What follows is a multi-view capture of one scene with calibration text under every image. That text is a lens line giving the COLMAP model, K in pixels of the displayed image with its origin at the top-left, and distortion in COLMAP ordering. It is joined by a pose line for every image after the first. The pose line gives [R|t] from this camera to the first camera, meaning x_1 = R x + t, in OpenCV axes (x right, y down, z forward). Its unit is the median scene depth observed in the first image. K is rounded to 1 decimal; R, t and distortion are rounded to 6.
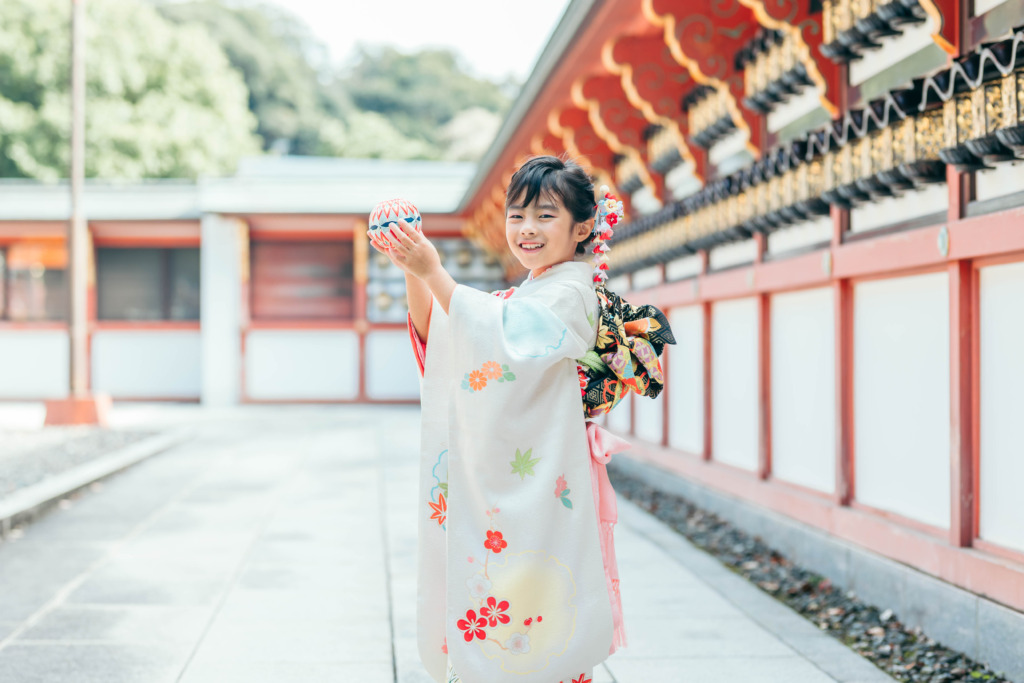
lens RADIAL K [[2611.0, 0, 512.0], [0, 2611.0, 341.5], [0, 0, 1]] dist [-0.056159, -0.002812]
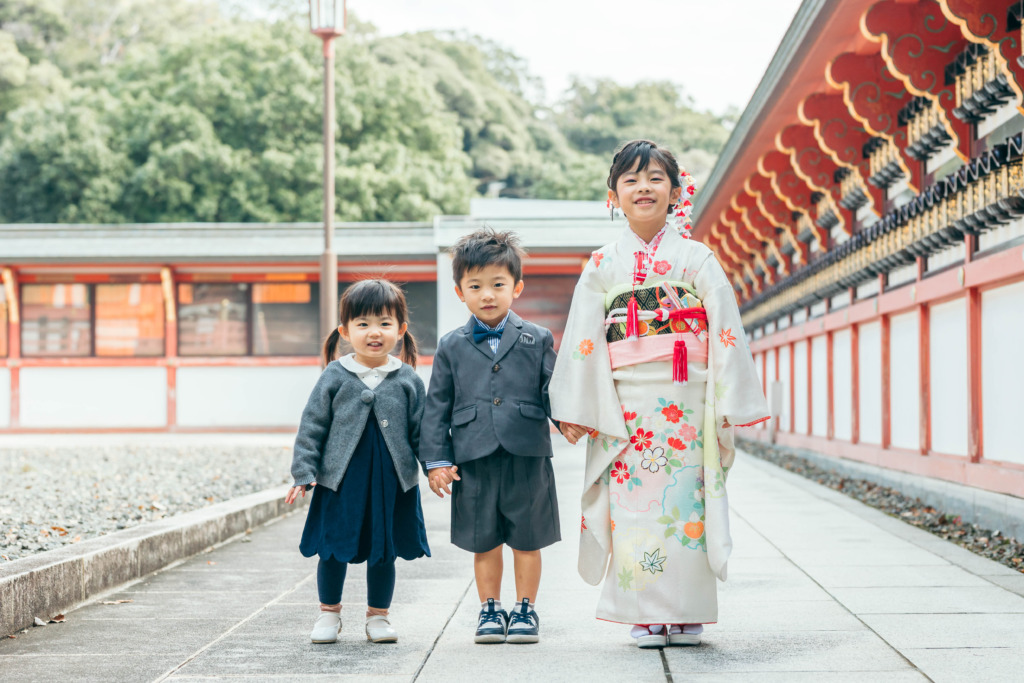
lens RADIAL K [[2878.0, 0, 561.8], [0, 2878.0, 342.8], [0, 0, 1]] dist [0.091015, -1.131254]
pose [[0.998065, -0.006511, -0.061832, 0.009545], [0.005310, 0.999795, -0.019564, 0.026109], [0.061946, 0.019198, 0.997895, -0.386481]]
